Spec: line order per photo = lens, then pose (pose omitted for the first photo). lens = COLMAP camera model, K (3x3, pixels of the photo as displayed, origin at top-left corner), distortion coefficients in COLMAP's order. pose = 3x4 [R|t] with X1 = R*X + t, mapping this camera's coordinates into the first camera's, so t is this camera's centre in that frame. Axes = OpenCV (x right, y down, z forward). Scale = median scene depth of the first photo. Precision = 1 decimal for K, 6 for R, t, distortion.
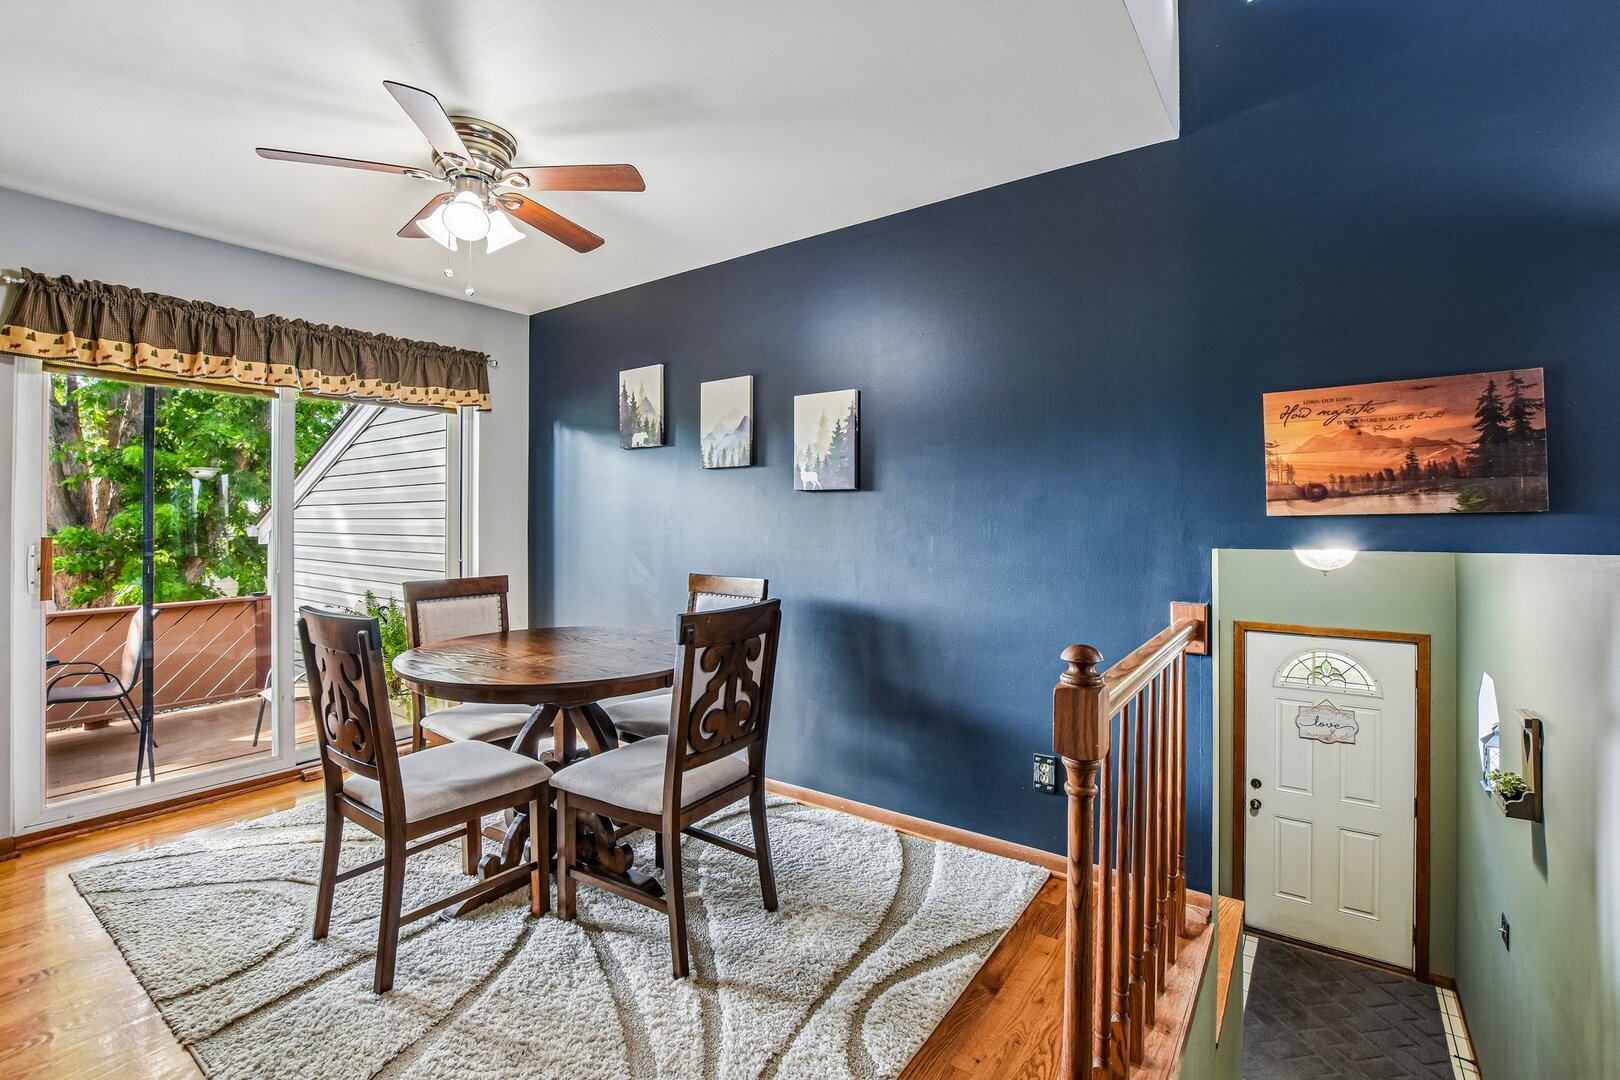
lens RADIAL K [[729.6, 0, 805.9], [0, 729.6, 507.4], [0, 0, 1]] dist [-0.033012, 0.004180]
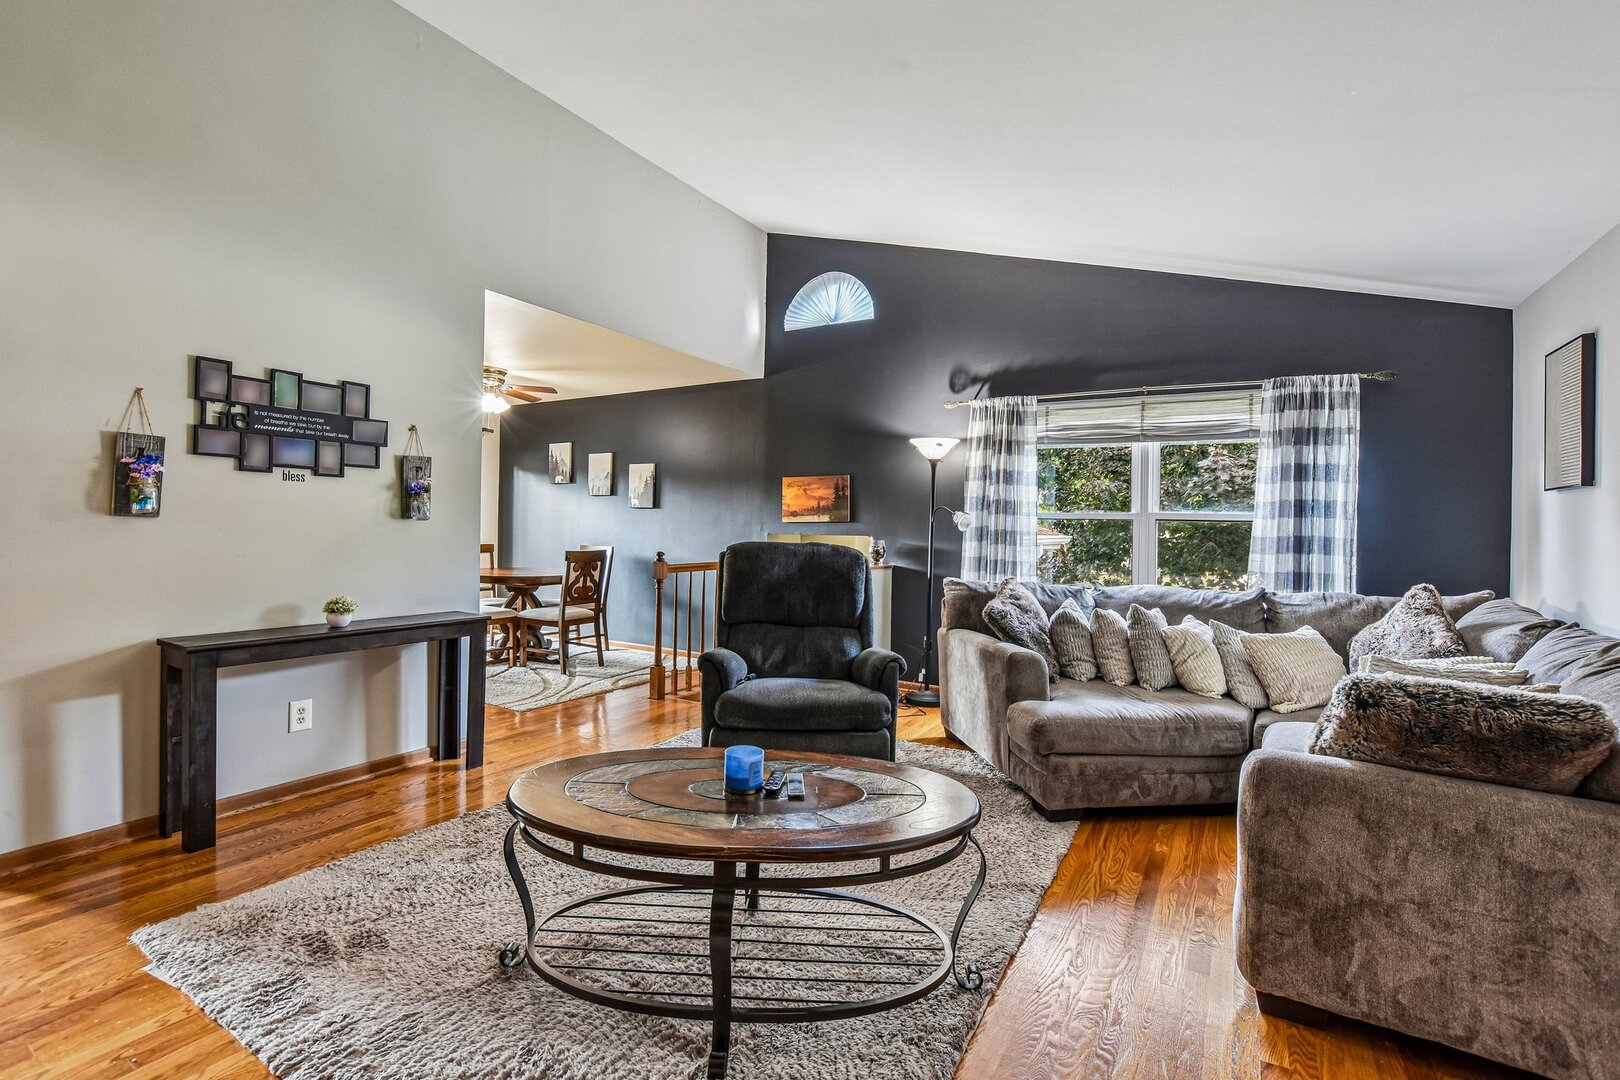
lens RADIAL K [[729.6, 0, 813.0], [0, 729.6, 526.5], [0, 0, 1]] dist [-0.033012, 0.004180]
pose [[0.996074, 0.019591, 0.086328, 0.368471], [-0.021079, 0.999644, 0.016351, -0.013424], [-0.085977, -0.018106, 0.996133, -1.303523]]
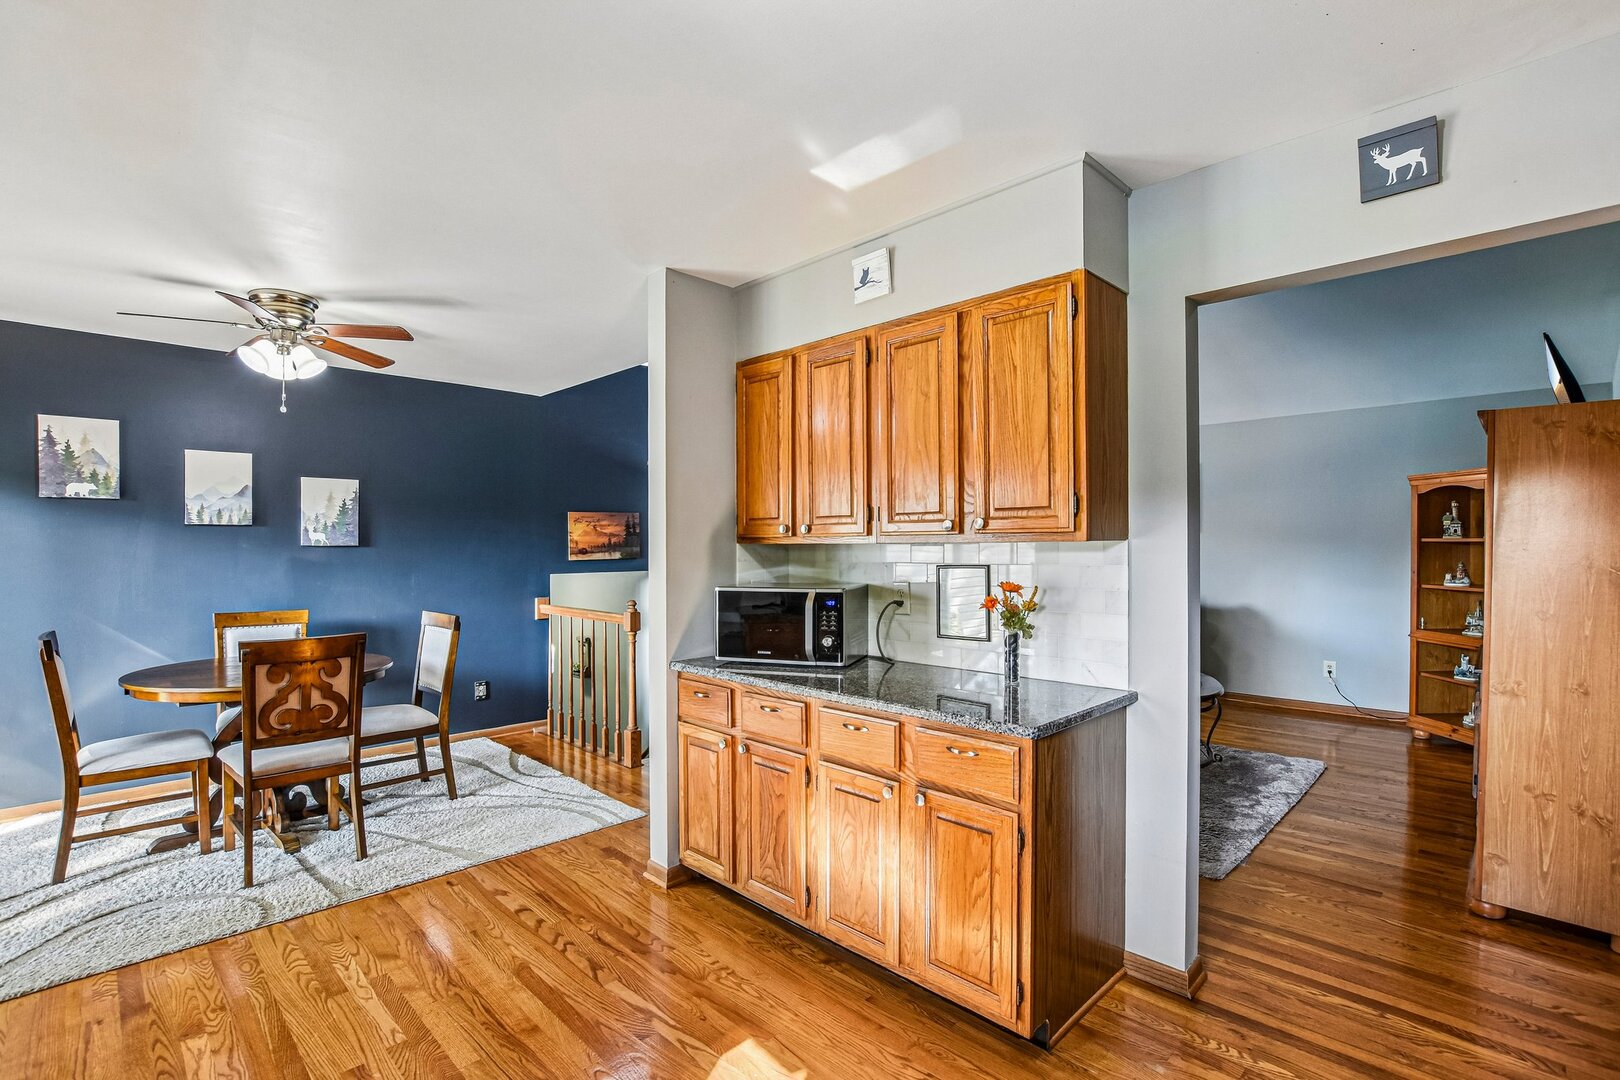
lens RADIAL K [[756.3, 0, 807.7], [0, 756.3, 550.8], [0, 0, 1]] dist [-0.034330, 0.003308]
pose [[0.158155, -0.006469, 0.987393, -1.321616], [-0.014040, 0.999863, 0.008800, -0.040904], [-0.987314, -0.015254, 0.158042, -0.177314]]
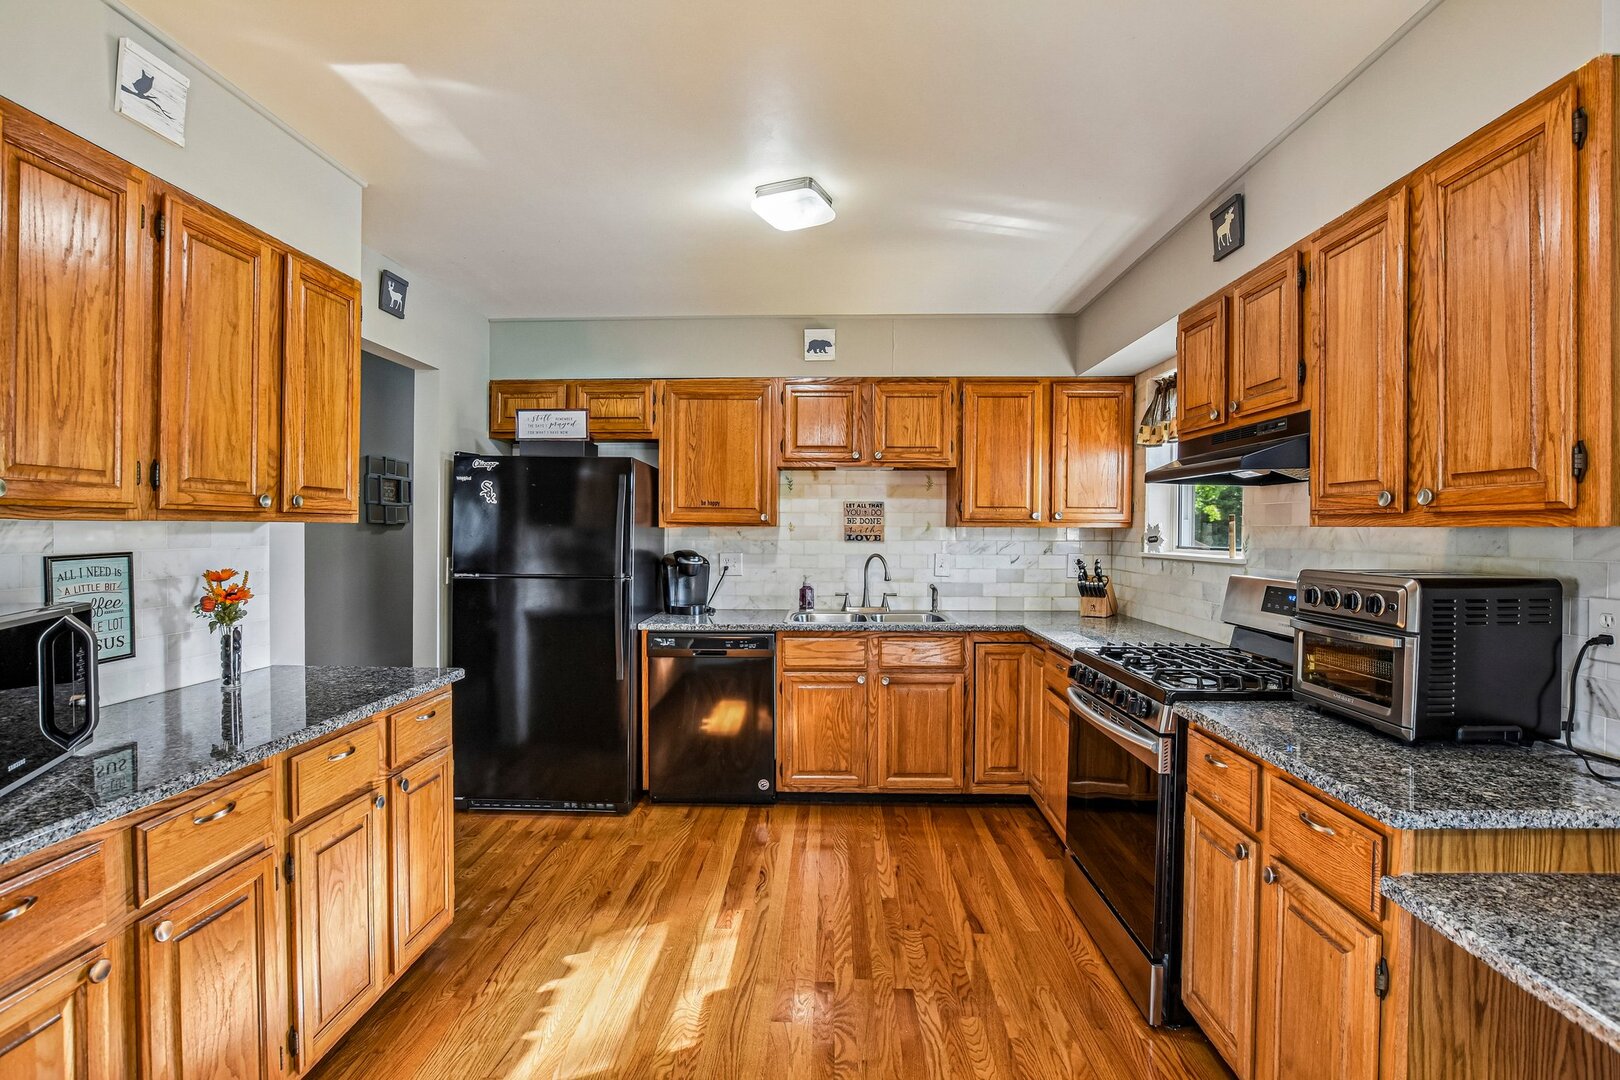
lens RADIAL K [[756.3, 0, 813.3], [0, 756.3, 537.6], [0, 0, 1]] dist [-0.034330, 0.003308]
pose [[-0.820551, 0.003757, -0.571561, -0.517179], [0.006799, 0.999972, -0.003188, -0.025478], [0.571533, -0.006503, -0.820553, 0.615848]]
